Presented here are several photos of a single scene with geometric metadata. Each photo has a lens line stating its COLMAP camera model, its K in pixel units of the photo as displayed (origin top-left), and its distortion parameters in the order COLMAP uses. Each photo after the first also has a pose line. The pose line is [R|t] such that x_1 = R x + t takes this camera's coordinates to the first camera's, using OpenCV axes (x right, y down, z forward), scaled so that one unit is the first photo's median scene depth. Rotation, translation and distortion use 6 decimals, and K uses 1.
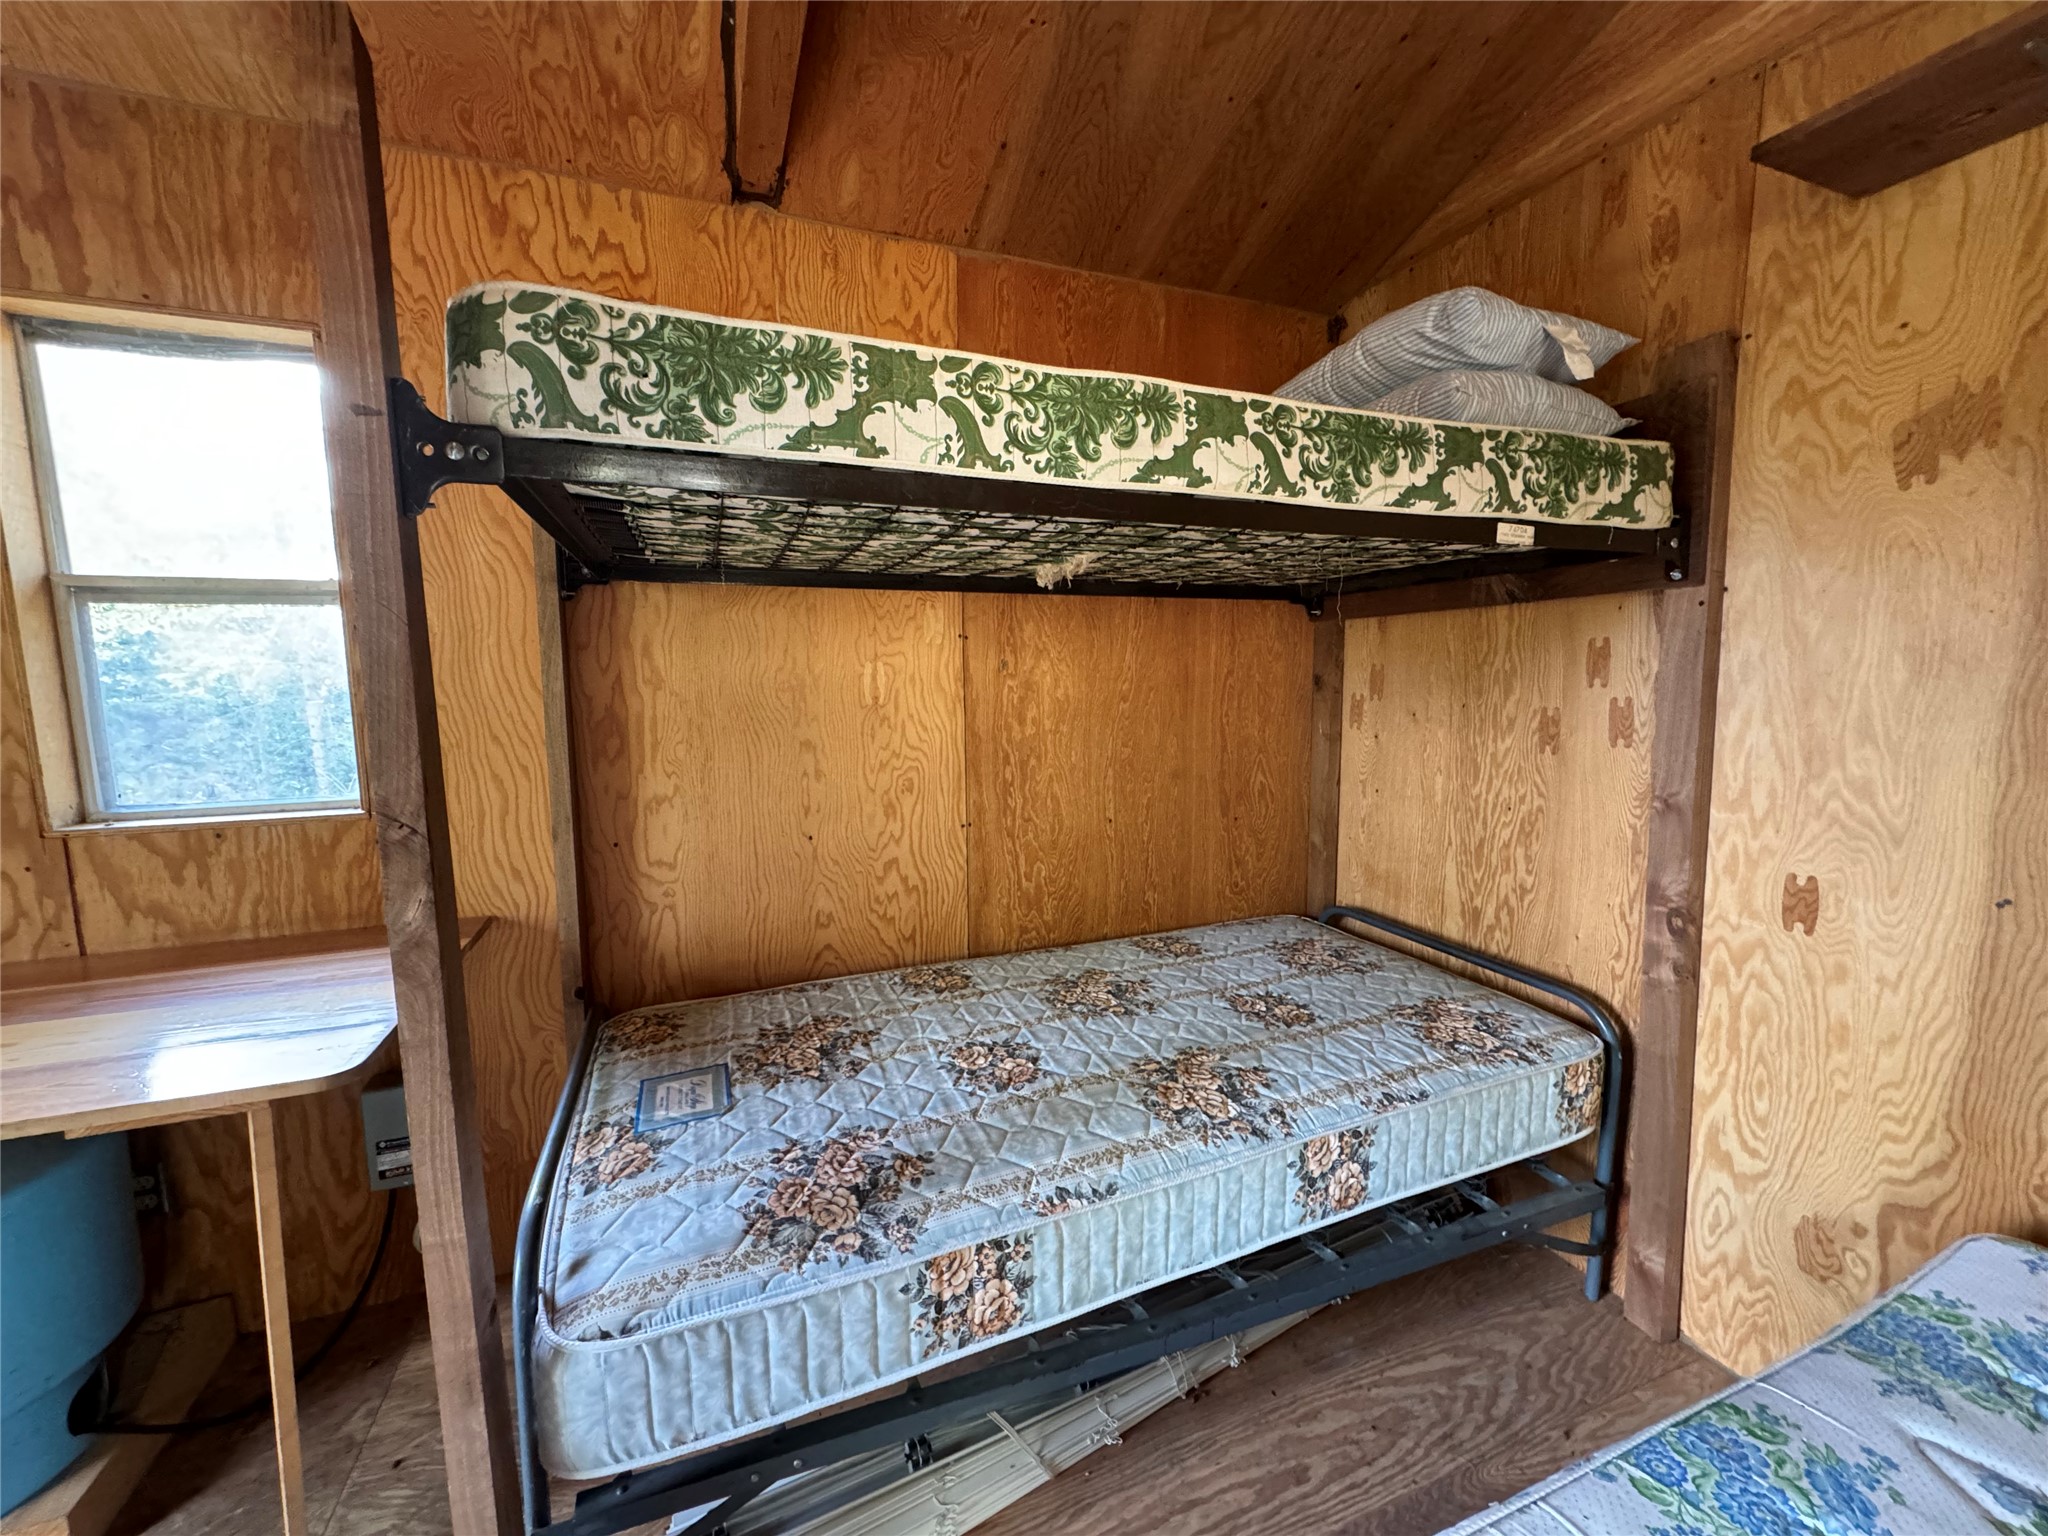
lens RADIAL K [[816.1, 0, 1023.5], [0, 816.1, 767.3], [0, 0, 1]] dist [-0.002179, 0.000601]
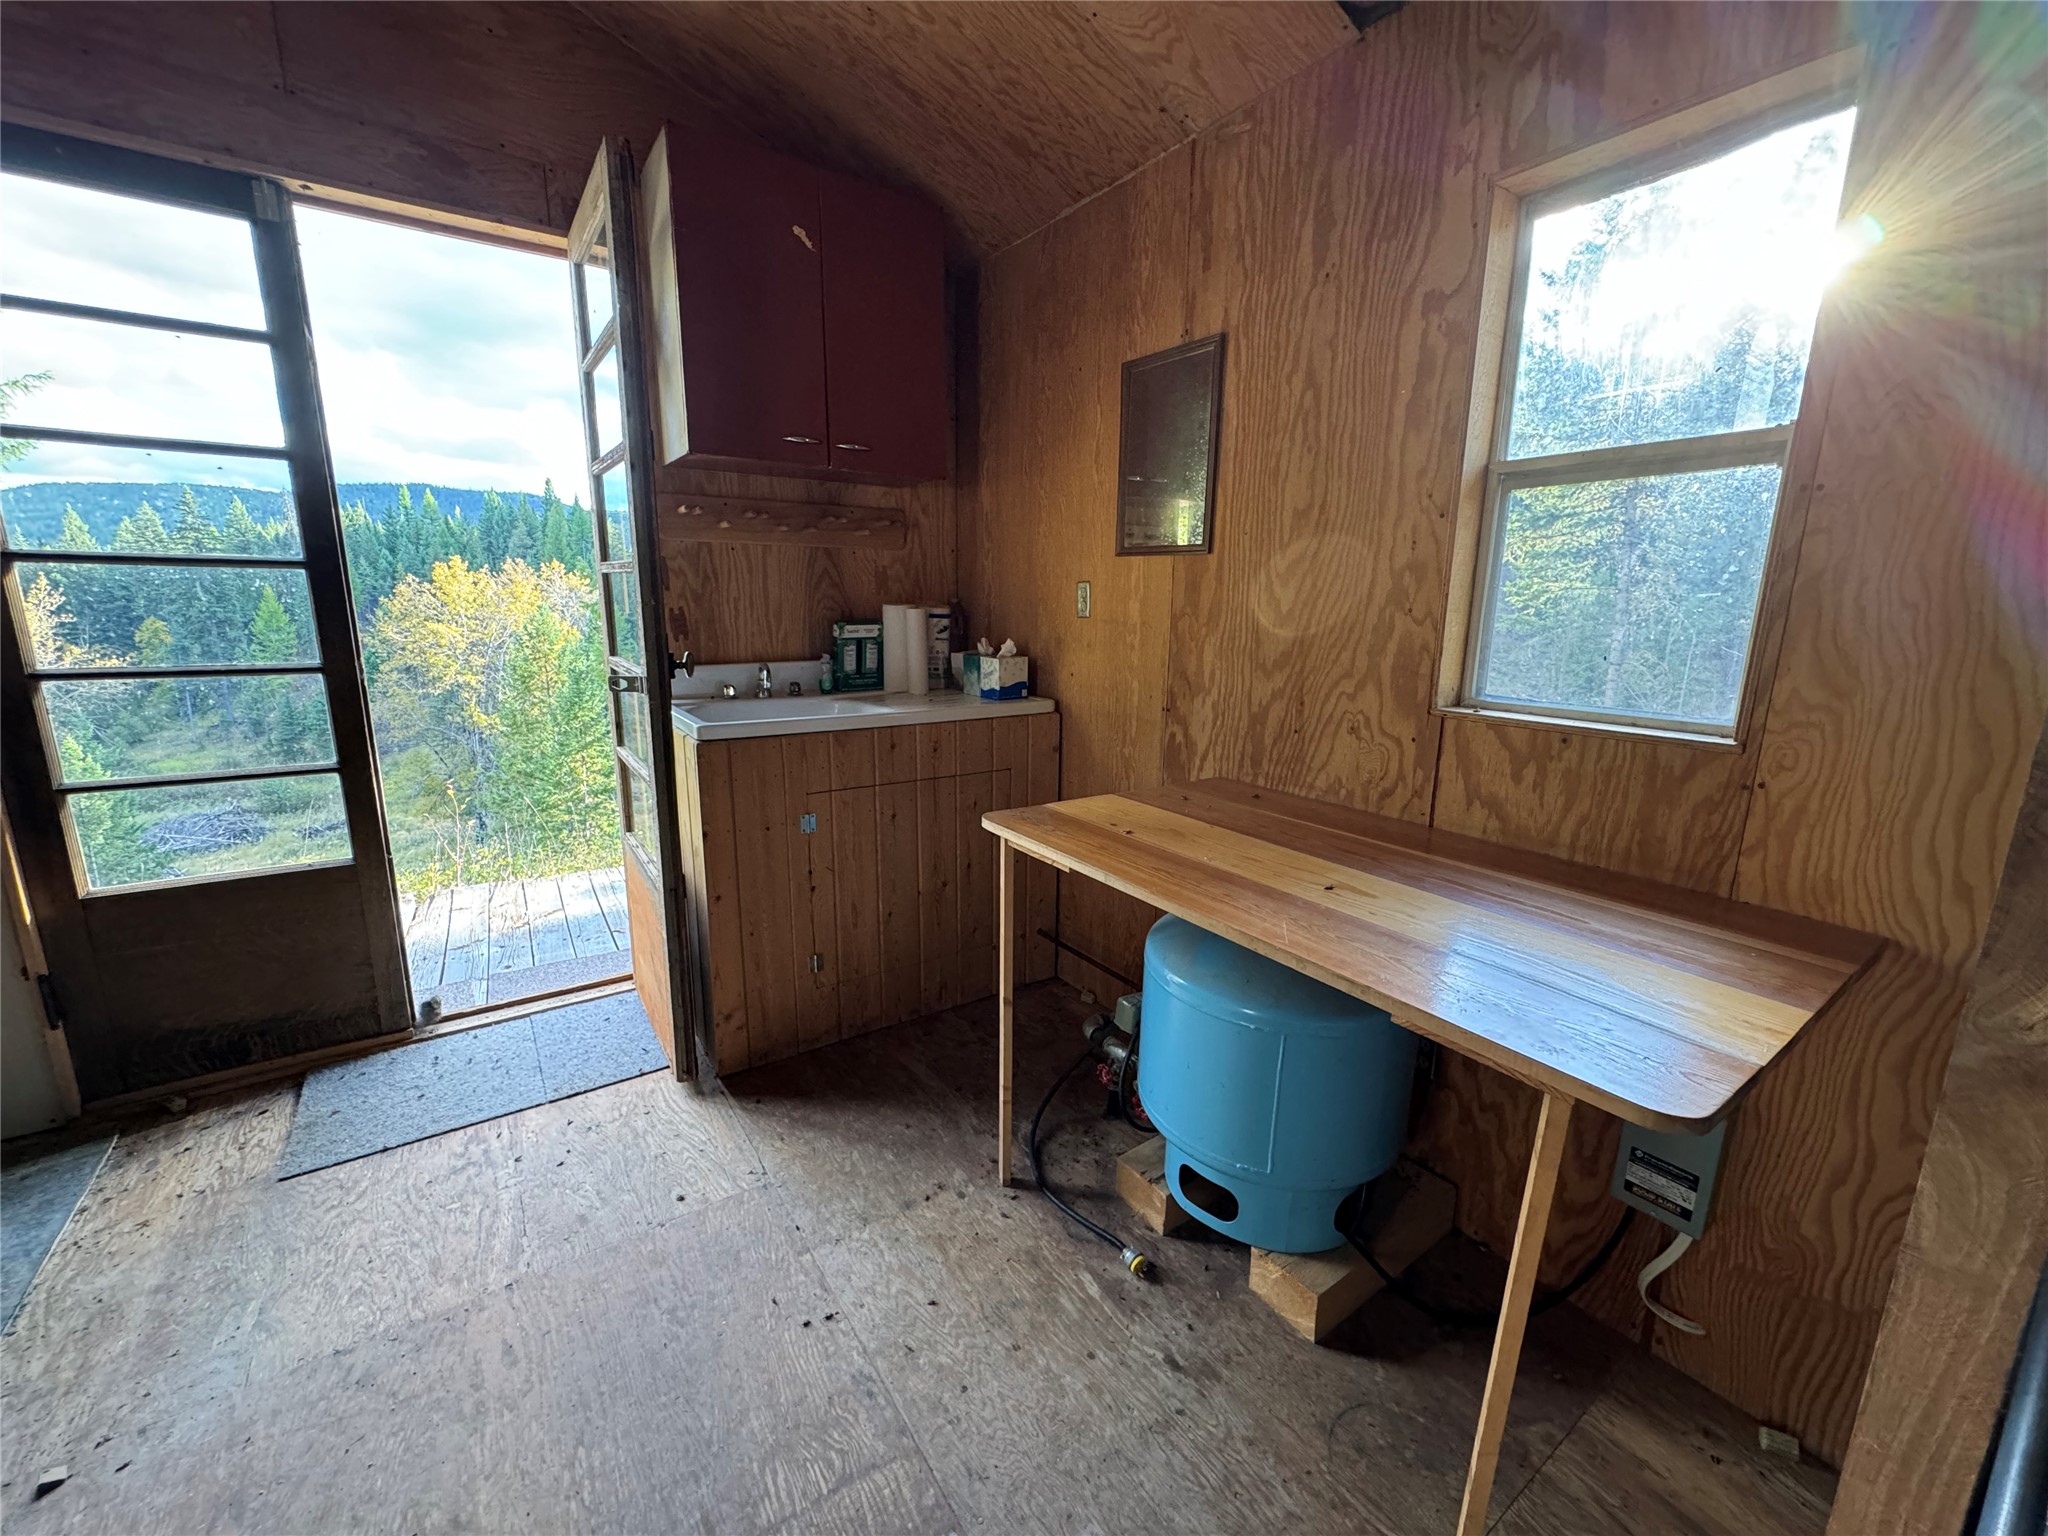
lens RADIAL K [[816.1, 0, 1023.4], [0, 816.1, 768.1], [0, 0, 1]] dist [-0.002179, 0.000601]
pose [[0.232930, 0.210914, -0.949347, -0.266932], [-0.129169, 0.974259, 0.184756, 0.024593], [0.963877, 0.079591, 0.254178, 0.195686]]
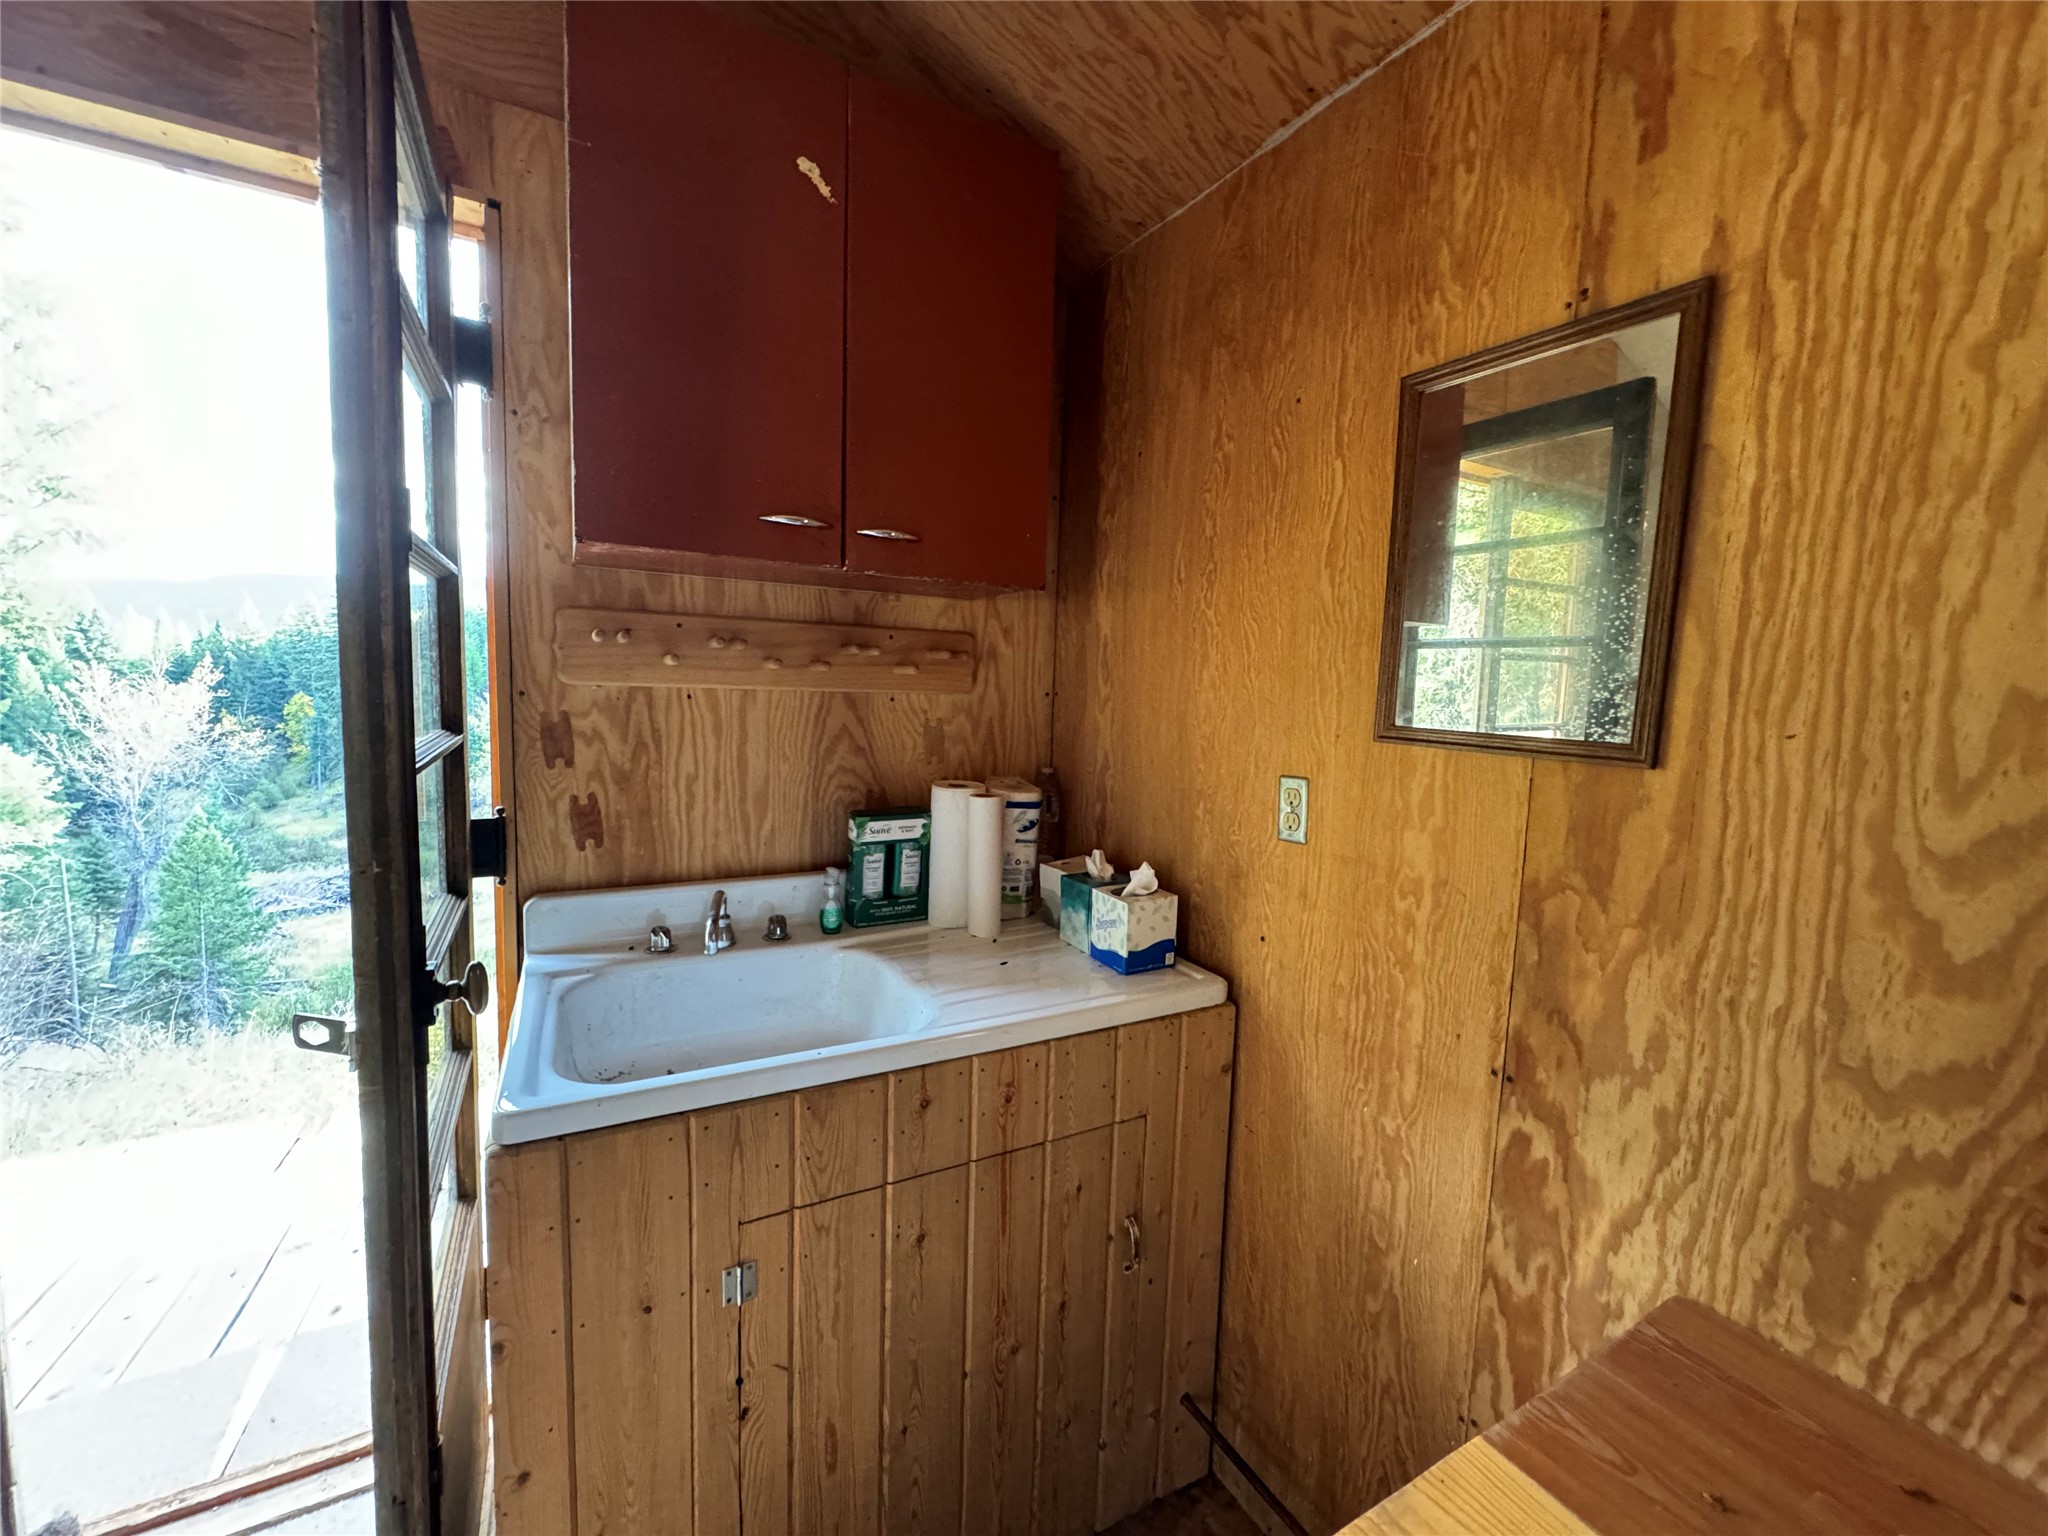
lens RADIAL K [[816.1, 0, 1024.1], [0, 816.1, 767.5], [0, 0, 1]] dist [-0.002179, 0.000601]
pose [[0.142958, 0.108816, -0.983729, -1.034870], [-0.151987, 0.984562, 0.086821, -0.094056], [0.977989, 0.137102, 0.157289, 0.270981]]
